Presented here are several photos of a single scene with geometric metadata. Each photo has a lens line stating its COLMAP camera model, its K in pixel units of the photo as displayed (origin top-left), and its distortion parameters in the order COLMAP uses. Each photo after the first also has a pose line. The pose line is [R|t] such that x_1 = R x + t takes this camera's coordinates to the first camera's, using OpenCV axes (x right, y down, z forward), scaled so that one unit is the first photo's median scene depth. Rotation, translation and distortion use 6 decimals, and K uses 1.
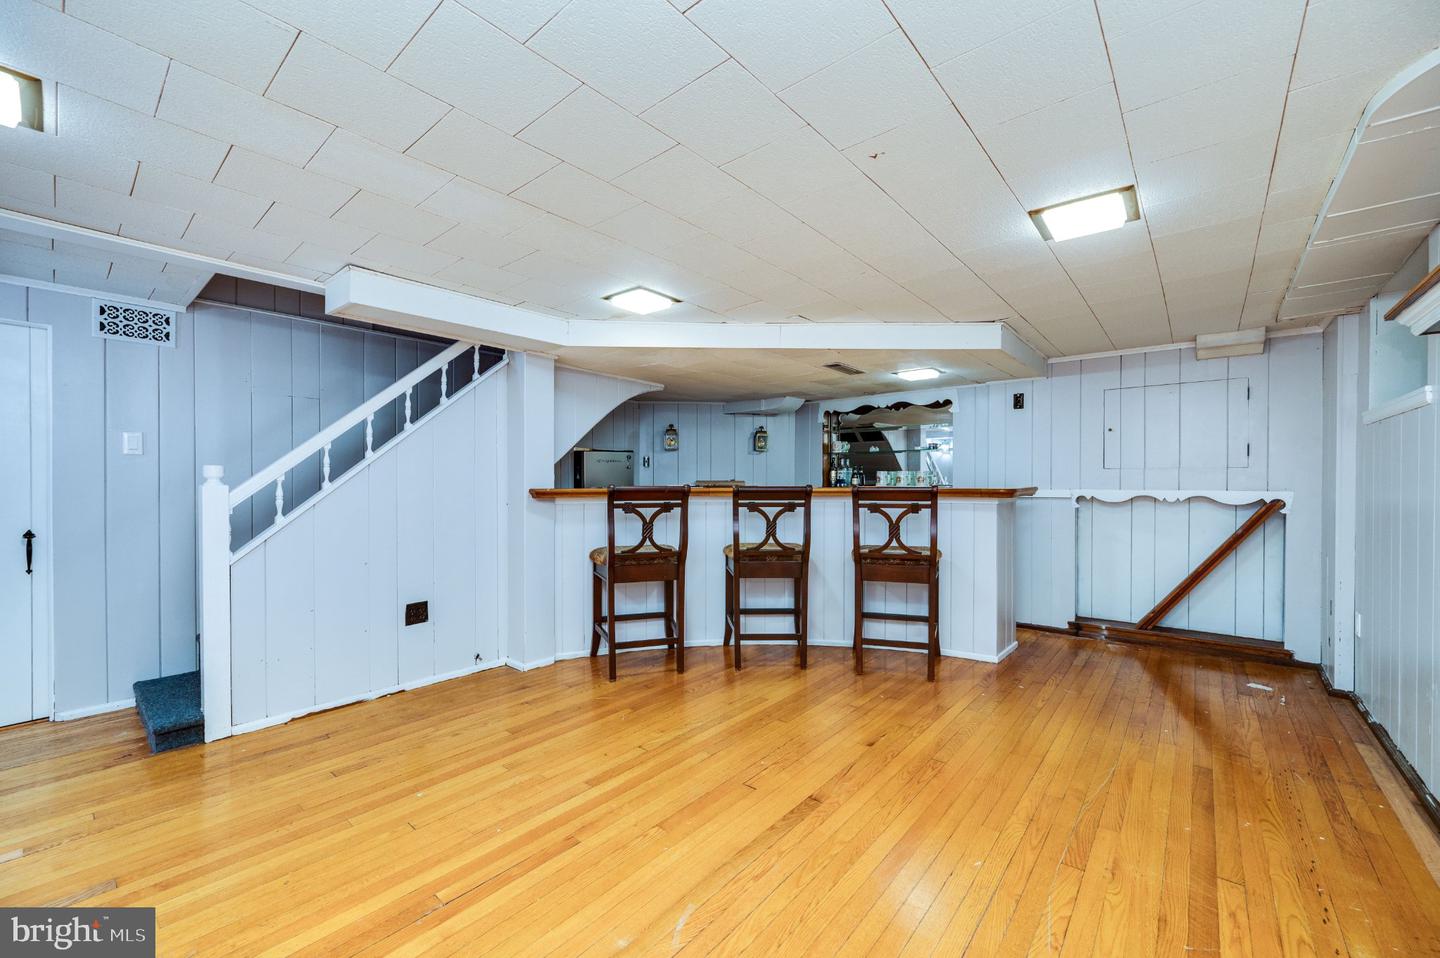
lens RADIAL K [[572.2, 0, 729.4], [0, 572.2, 482.2], [0, 0, 1]] dist [-0.000737, -0.000272]
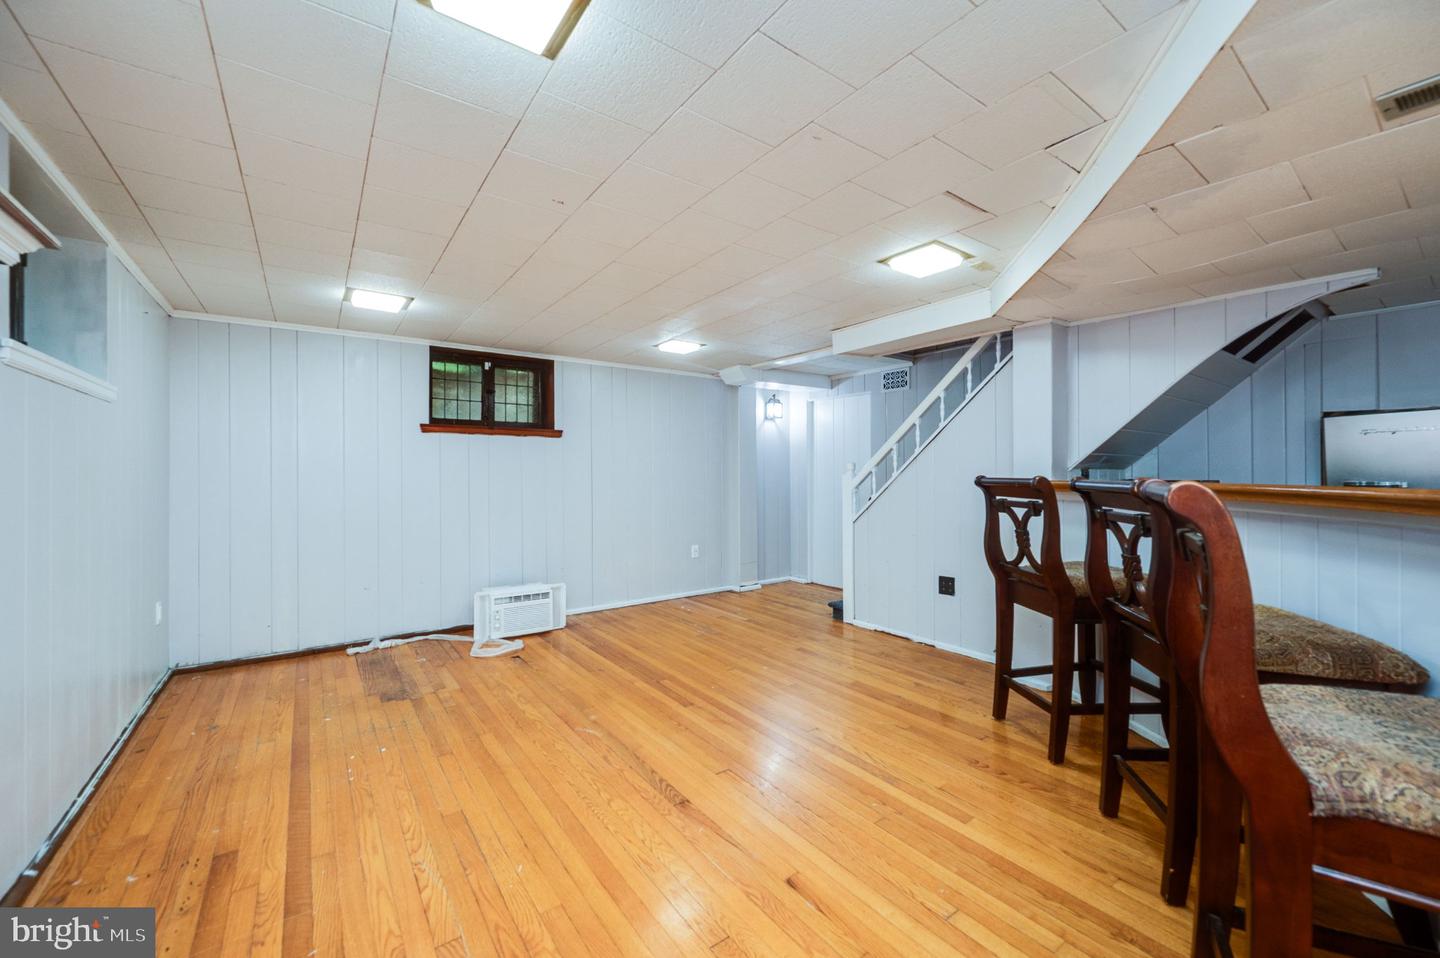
lens RADIAL K [[576.9, 0, 720.0], [0, 576.9, 479.0], [0, 0, 1]] dist [-0.000888, -0.000122]
pose [[-0.254436, 0.009844, -0.967040, 0.632500], [0.002970, 0.999951, 0.009398, 0.000228], [0.967085, -0.000481, -0.254453, 0.775356]]
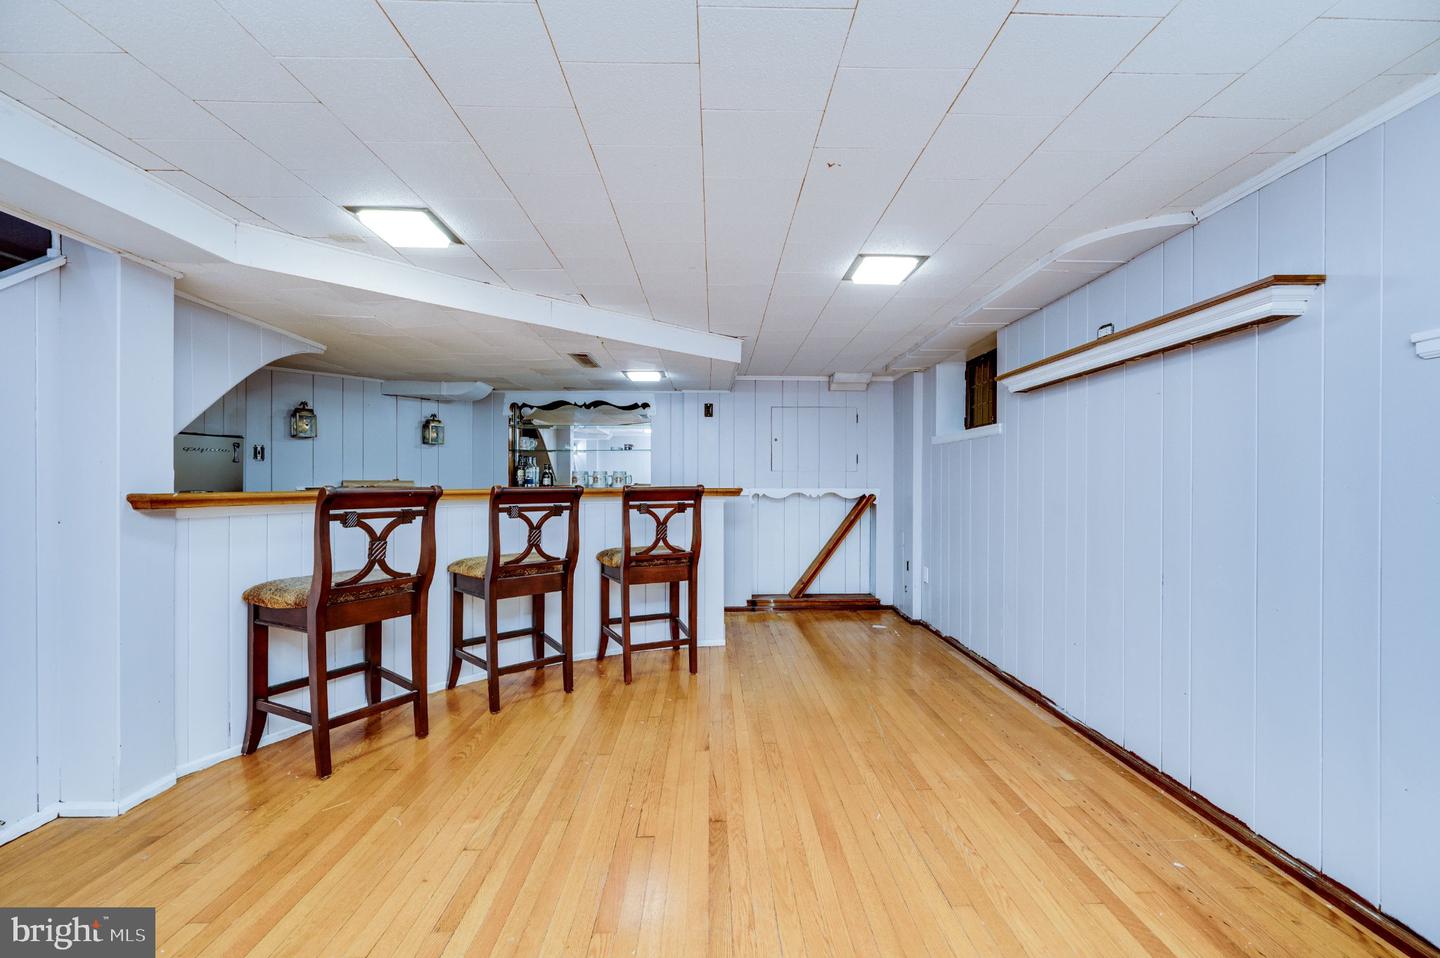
lens RADIAL K [[572.2, 0, 729.4], [0, 572.2, 482.2], [0, 0, 1]] dist [-0.000737, -0.000272]
pose [[0.751867, -0.000006, 0.659315, -0.268274], [0.000167, 1.000000, -0.000181, 0.000003], [-0.659315, 0.000246, 0.751867, 0.166952]]
